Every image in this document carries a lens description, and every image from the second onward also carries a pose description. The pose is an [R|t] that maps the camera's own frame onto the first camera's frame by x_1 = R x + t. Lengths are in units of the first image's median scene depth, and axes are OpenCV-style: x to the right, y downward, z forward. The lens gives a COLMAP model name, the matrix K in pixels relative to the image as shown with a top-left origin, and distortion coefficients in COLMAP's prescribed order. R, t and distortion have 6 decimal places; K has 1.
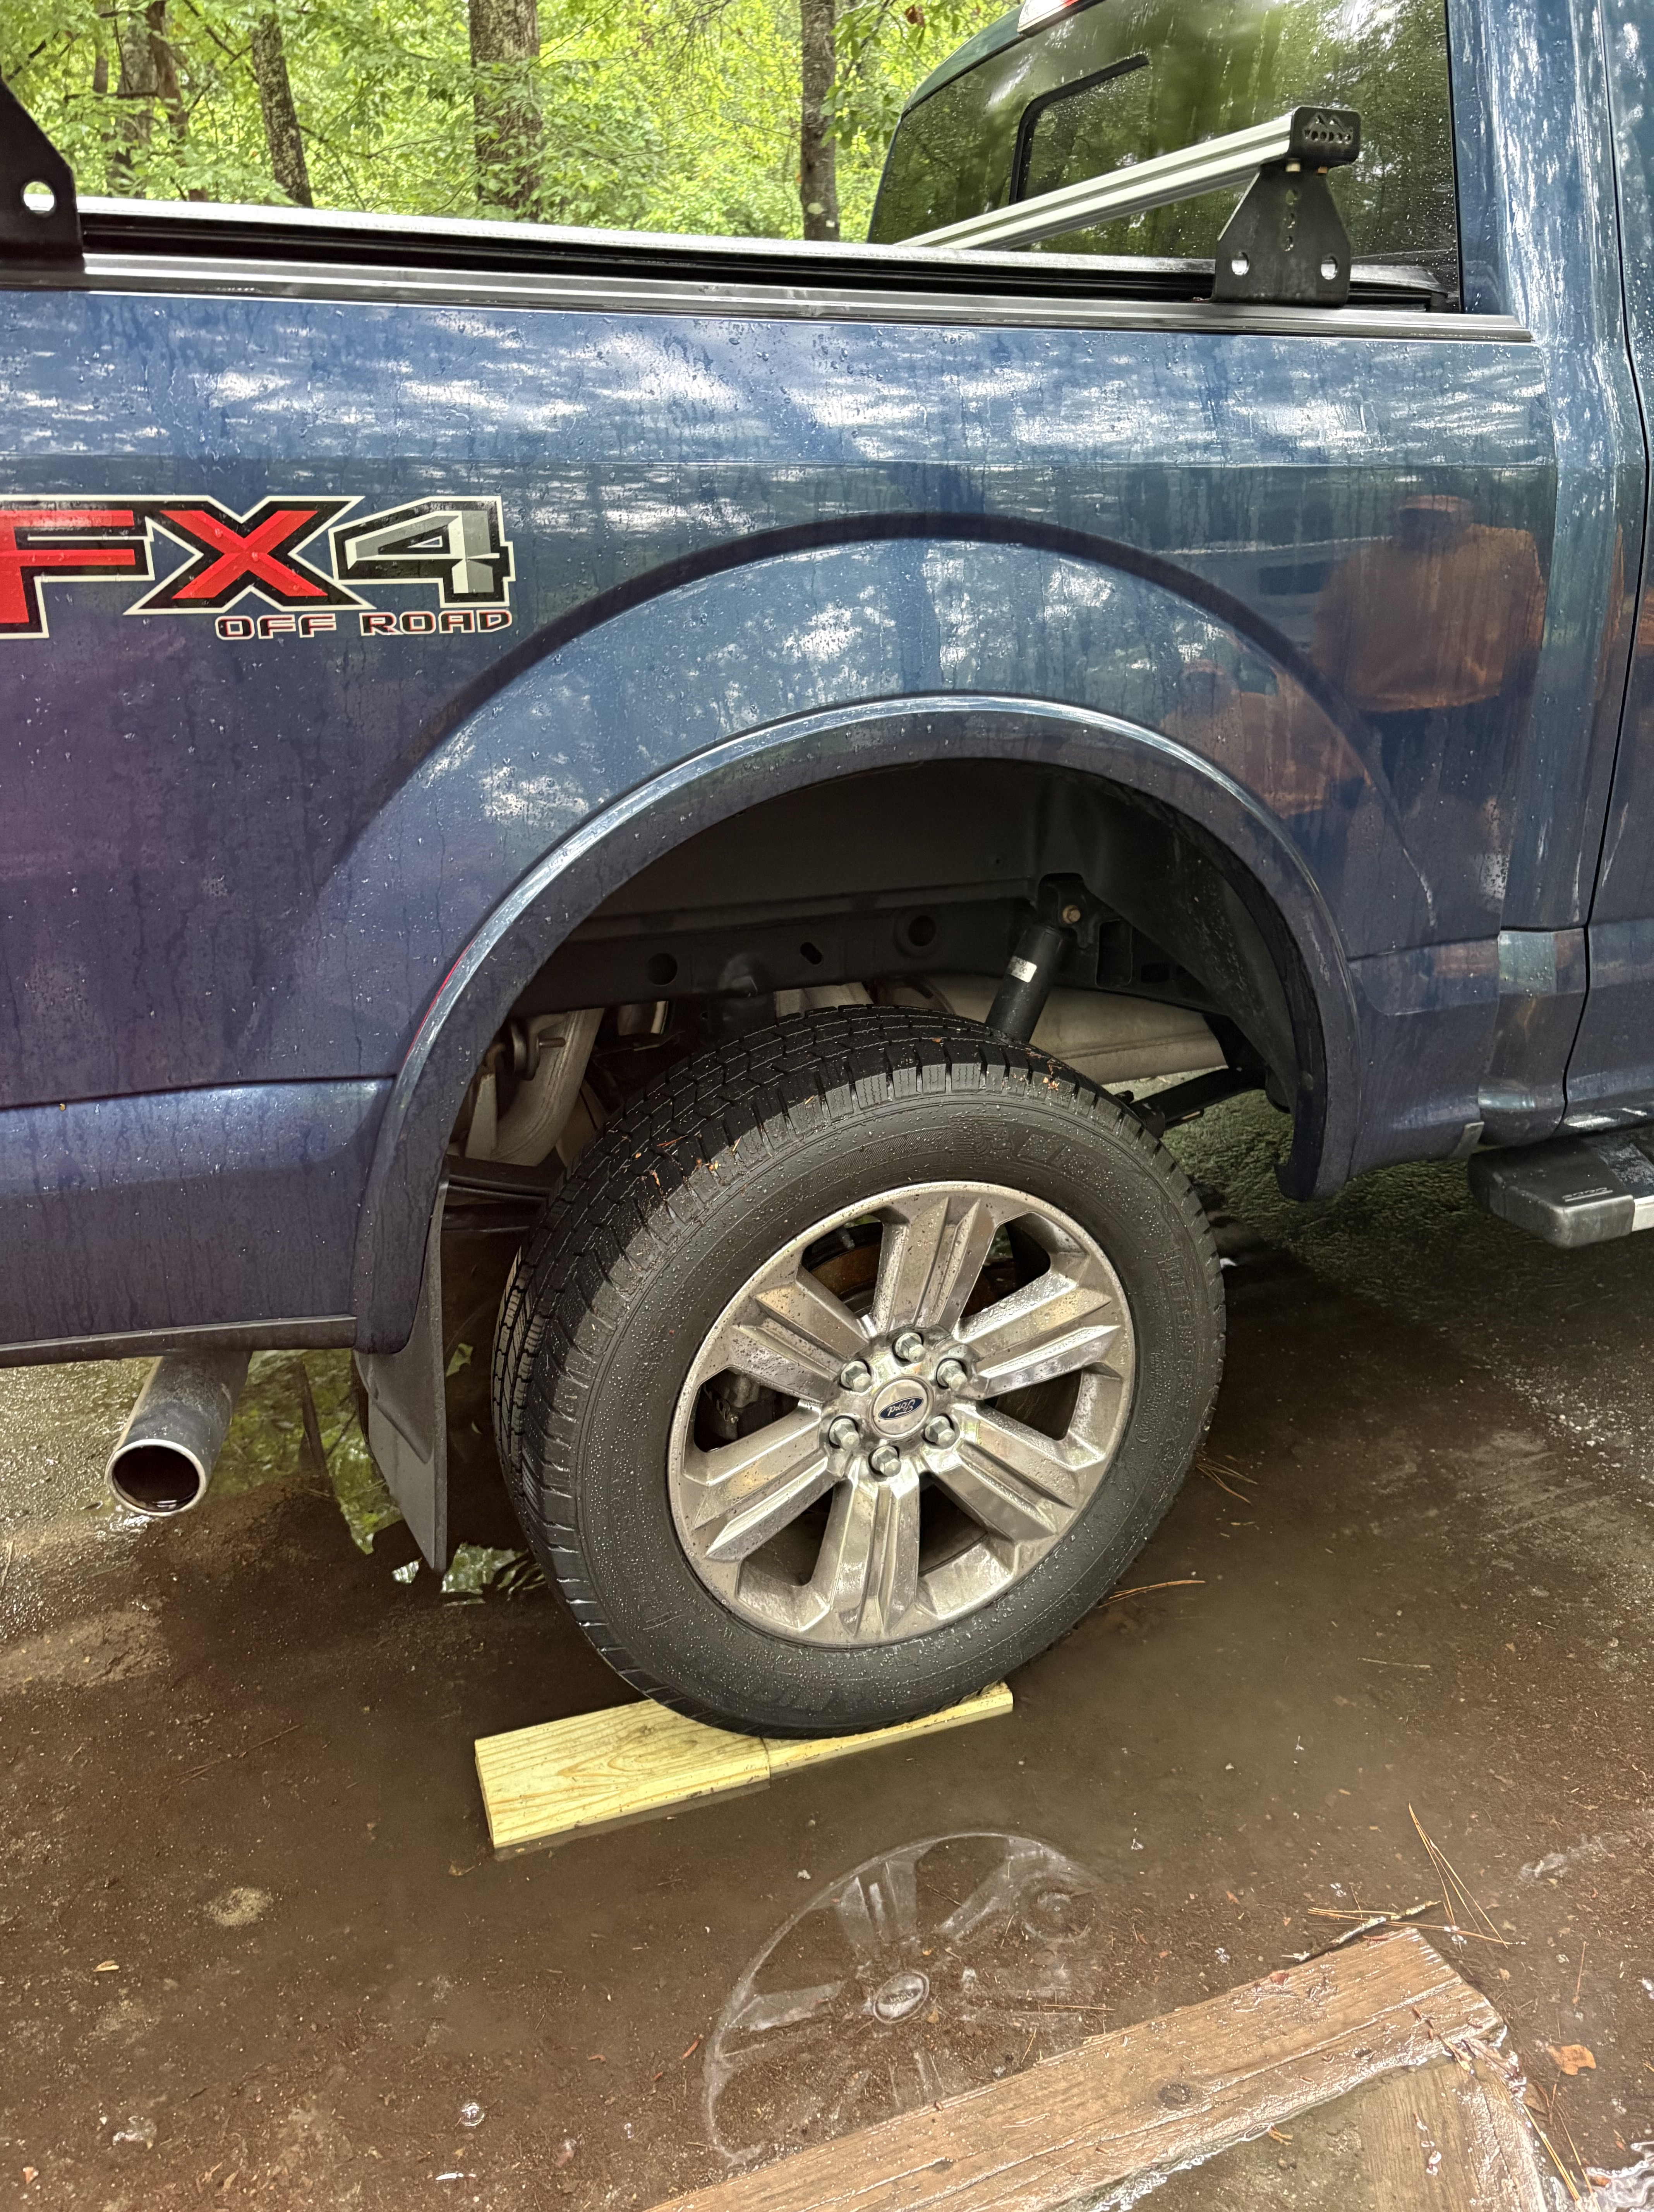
lens RADIAL K [[1582.6, 0, 827.0], [0, 1582.6, 1106.0], [0, 0, 1]] dist [0.051403, -0.087678]
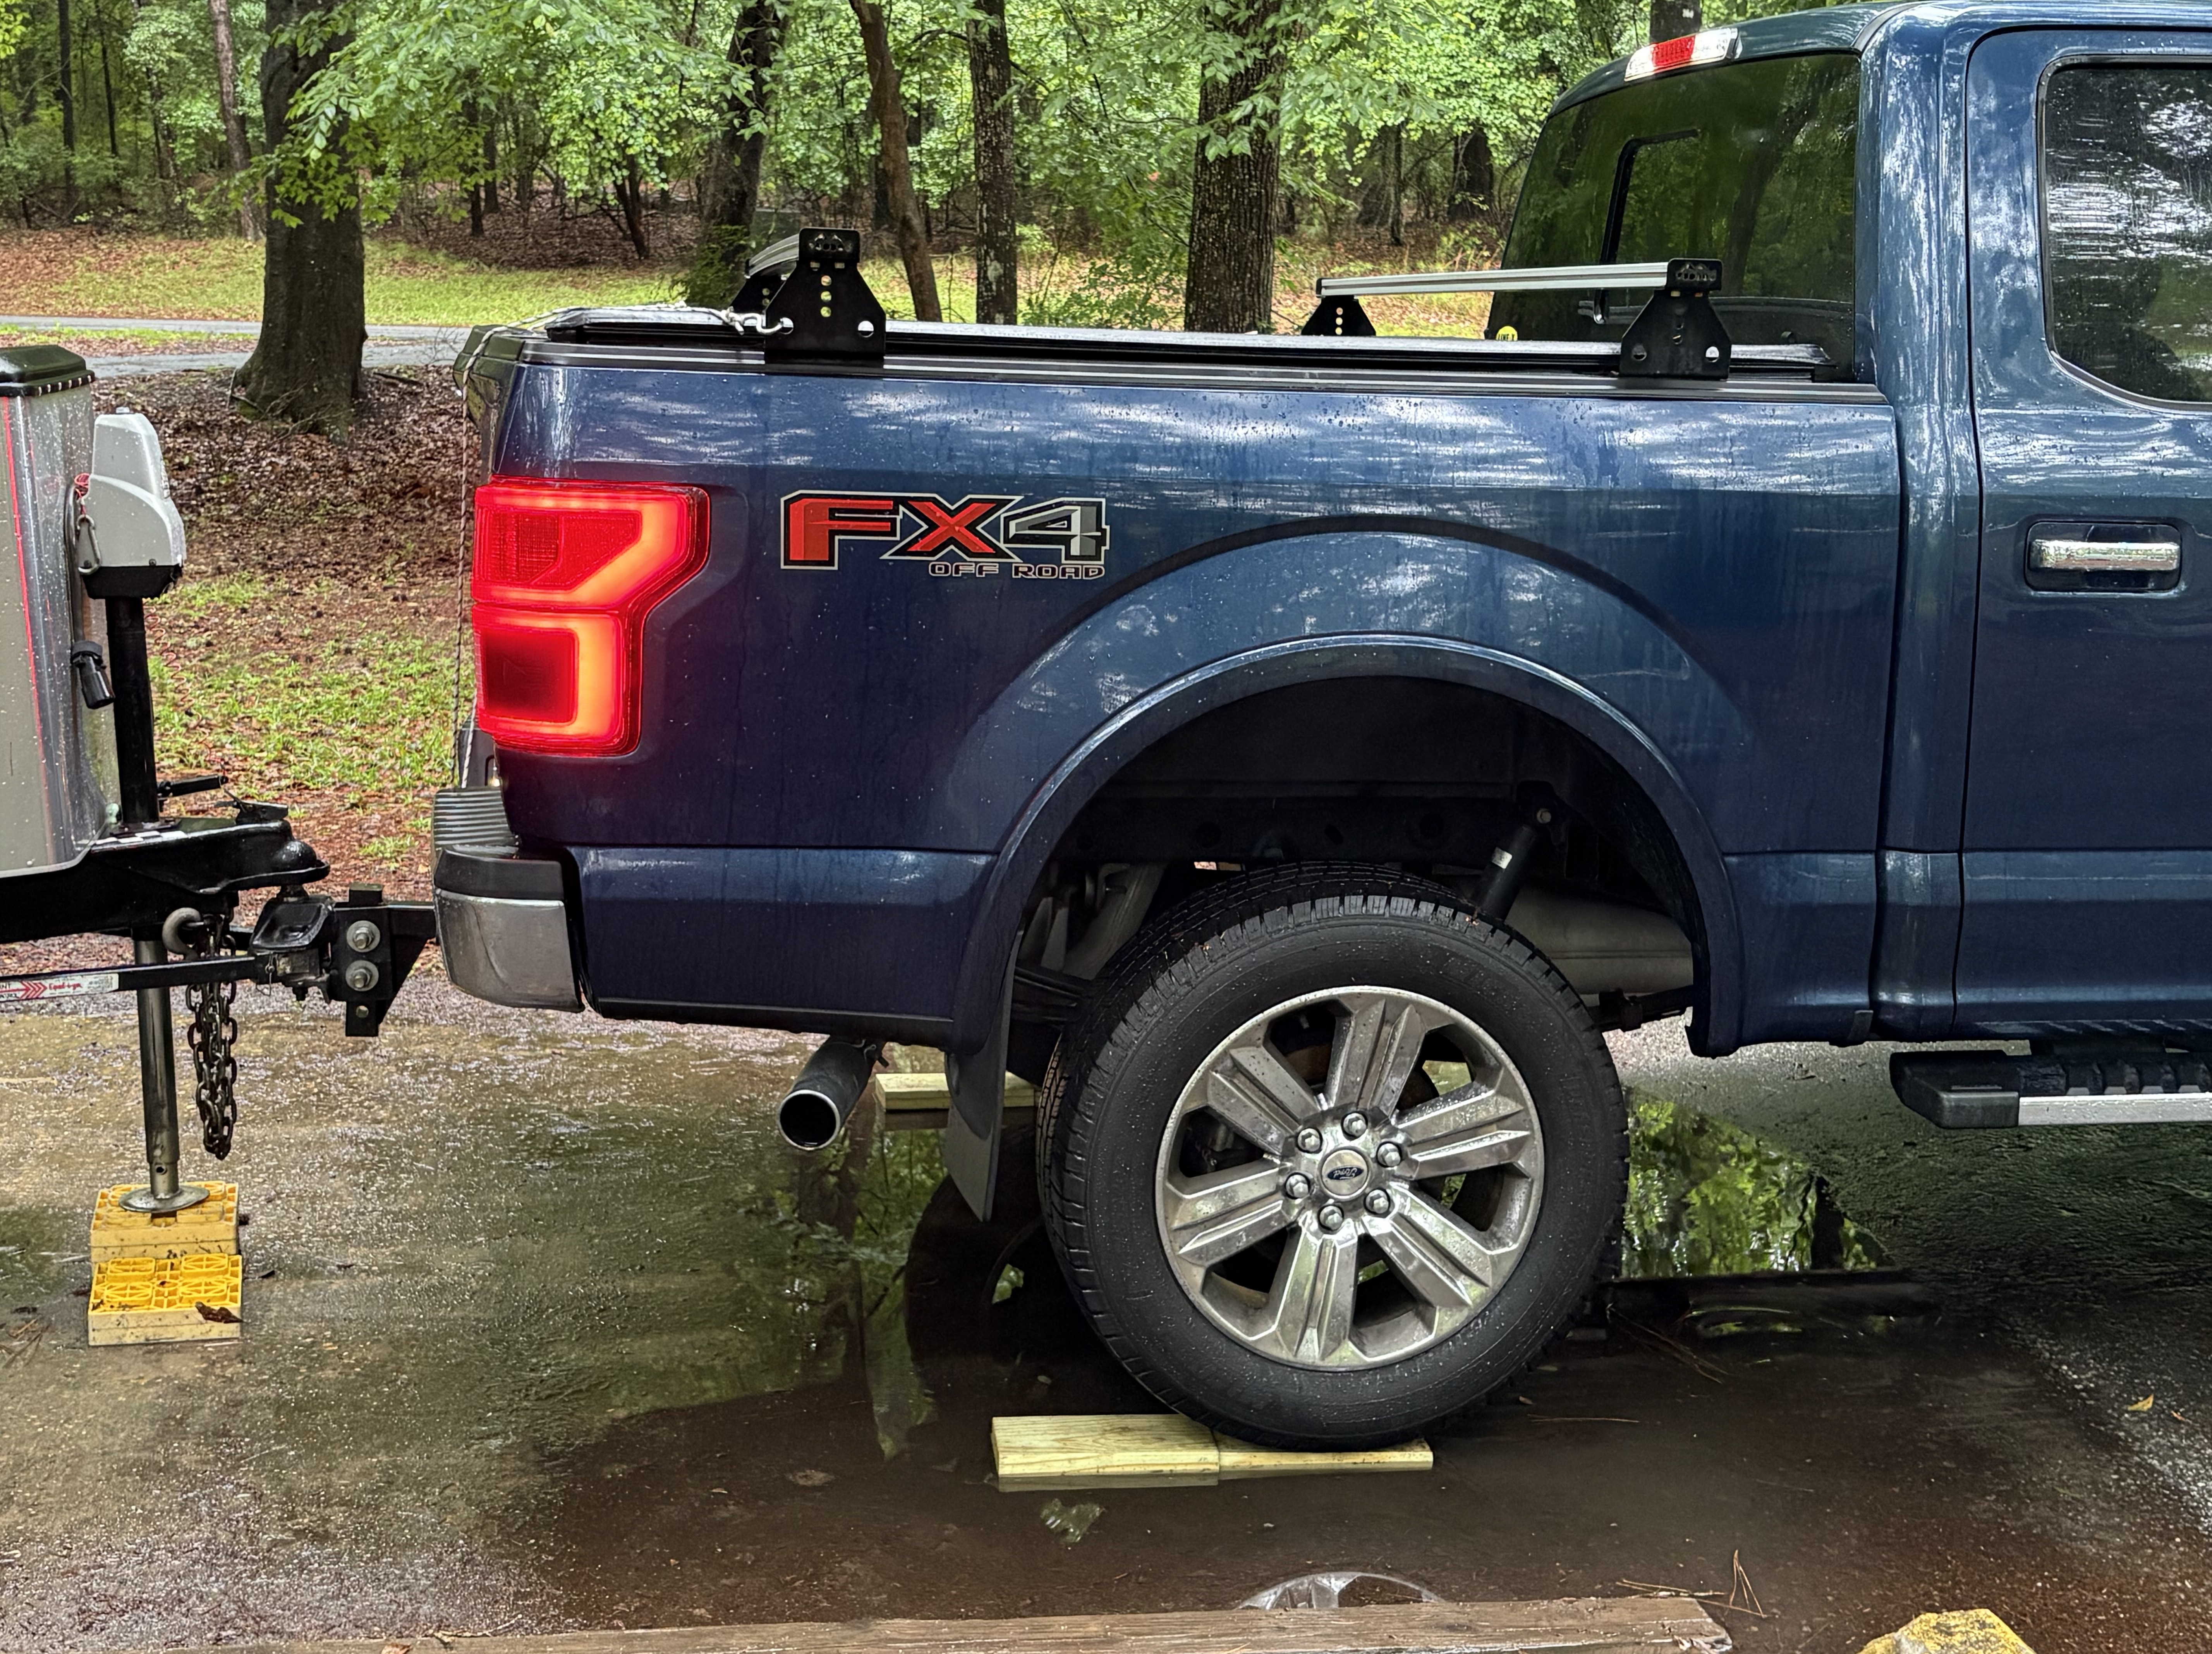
lens RADIAL K [[2684.5, 0, 1106.0], [0, 2684.5, 827.0], [0, 0, 1]] dist [0.017904, -0.031932]
pose [[0.972075, 0.074226, -0.222625, 0.324038], [-0.112355, 0.980070, -0.163825, 0.296531], [0.206028, 0.184263, 0.961041, -1.181858]]
